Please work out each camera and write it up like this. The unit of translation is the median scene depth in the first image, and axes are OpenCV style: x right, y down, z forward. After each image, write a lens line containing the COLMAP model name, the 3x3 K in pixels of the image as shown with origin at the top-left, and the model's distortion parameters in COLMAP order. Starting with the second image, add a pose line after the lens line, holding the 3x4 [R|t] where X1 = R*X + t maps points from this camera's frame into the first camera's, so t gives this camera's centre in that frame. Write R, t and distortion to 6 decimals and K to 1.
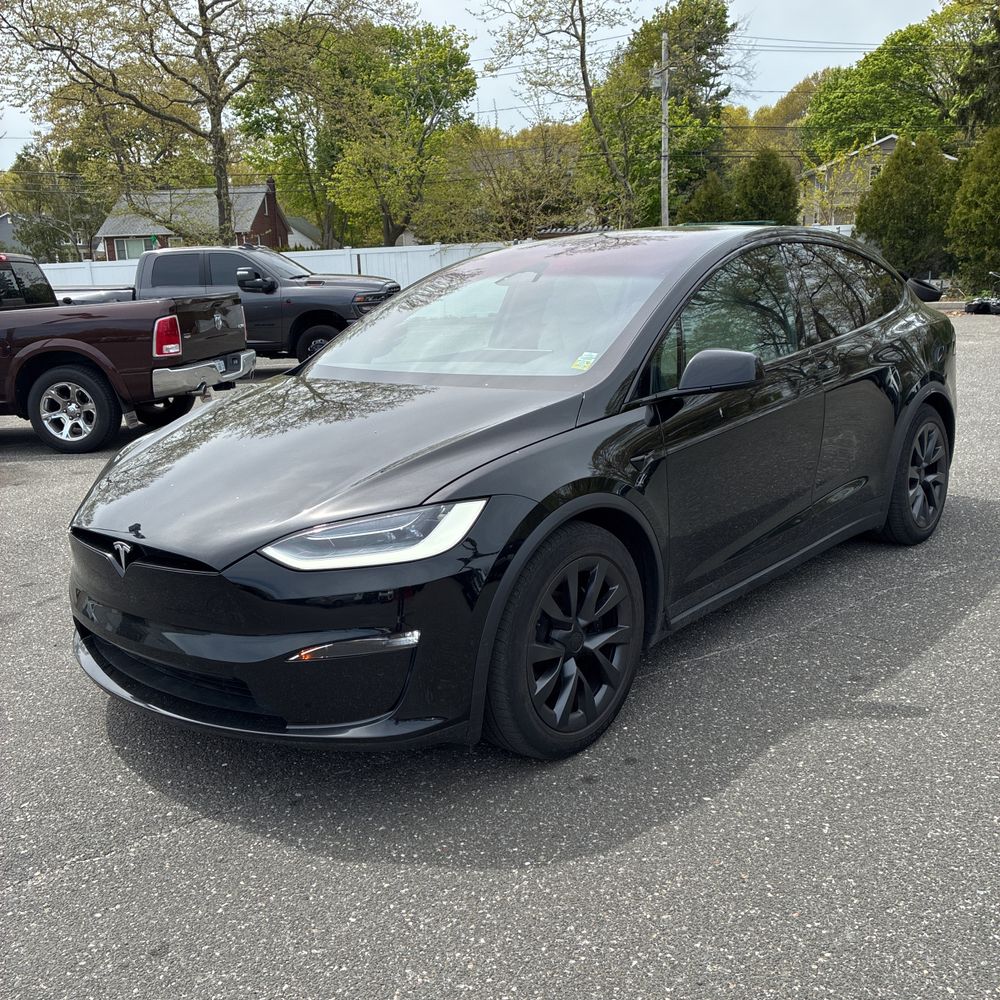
lens RADIAL K [[1017.9, 0, 497.0], [0, 1017.9, 504.3], [0, 0, 1]] dist [0.023416, 0.000000]
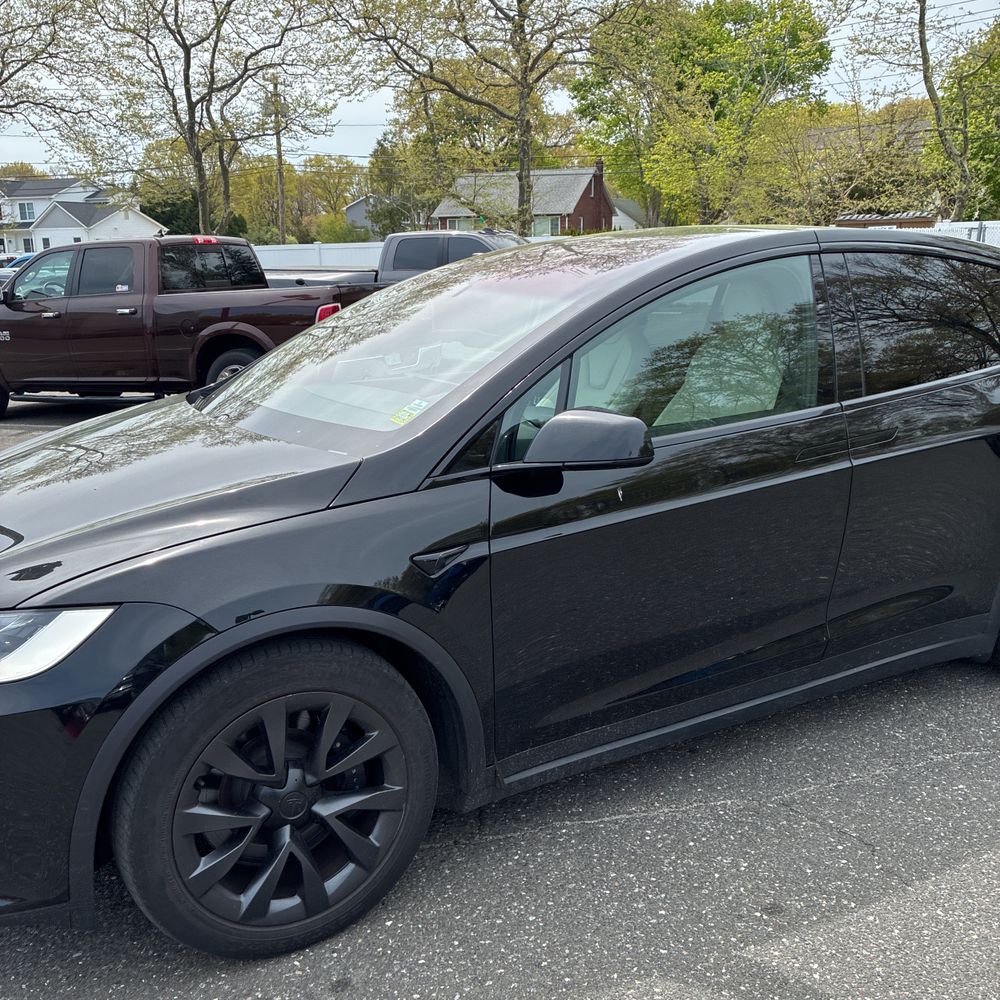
lens RADIAL K [[1017.9, 0, 491.7], [0, 1017.9, 497.5], [0, 0, 1]] dist [0.023416, 0.000000]
pose [[0.946587, 0.097488, -0.307359, 0.044810], [-0.094180, 0.995226, 0.025614, -0.012389], [0.308389, 0.004702, 0.951249, 0.037984]]
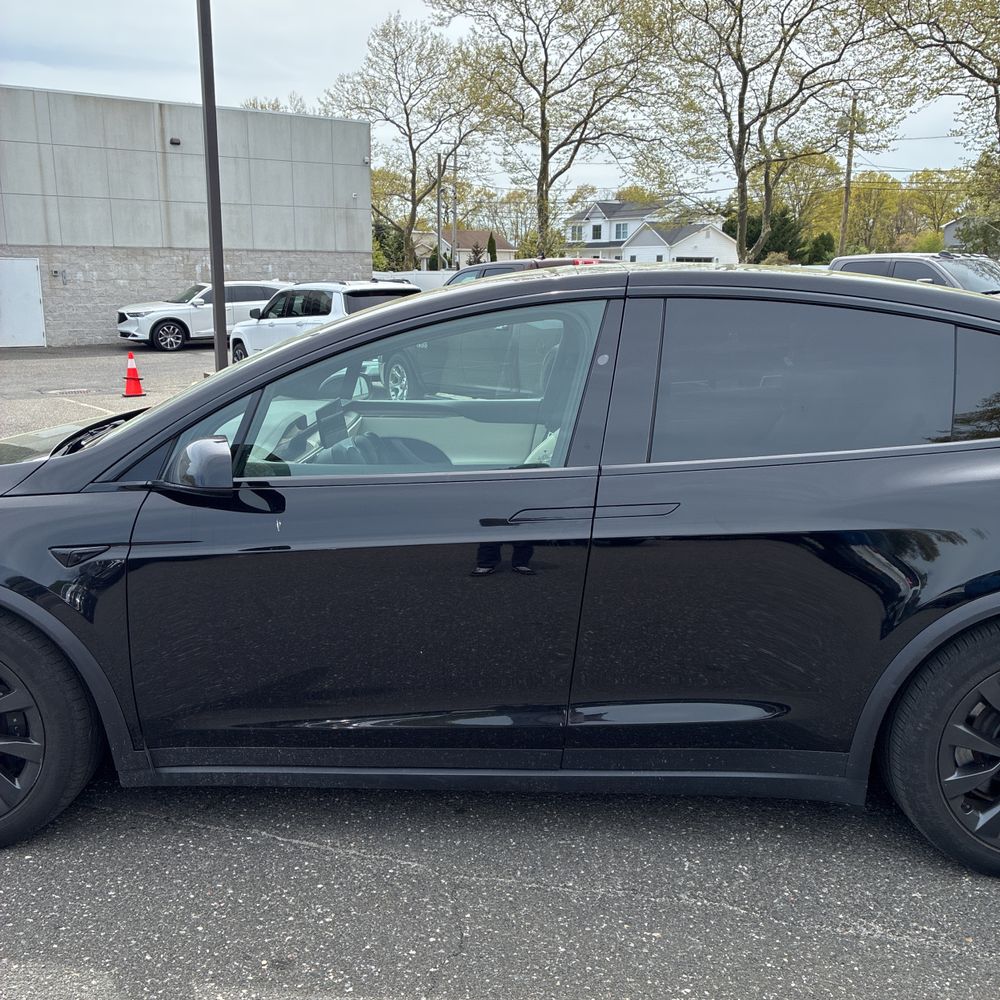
lens RADIAL K [[1017.9, 0, 498.0], [0, 1017.9, 500.3], [0, 0, 1]] dist [0.023416, 0.000000]
pose [[0.639168, 0.207328, -0.740594, 0.108758], [-0.207390, 0.973769, 0.093617, -0.026433], [0.740577, 0.093754, 0.665400, 0.080036]]
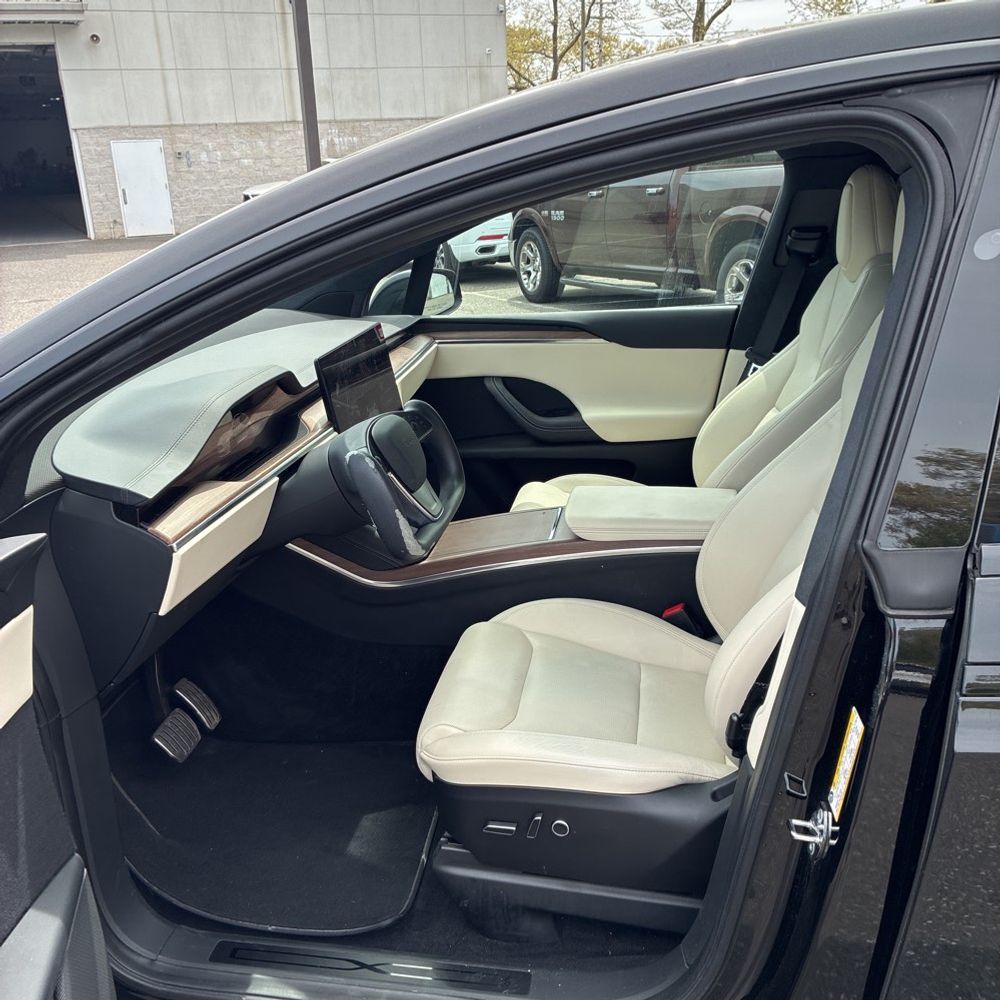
lens RADIAL K [[1017.9, 0, 485.3], [0, 1017.9, 510.3], [0, 0, 1]] dist [0.023416, 0.000000]
pose [[0.521466, 0.304124, -0.797234, 0.063554], [-0.178324, 0.952537, 0.246728, -0.029300], [0.834430, 0.013505, 0.550948, 0.116028]]
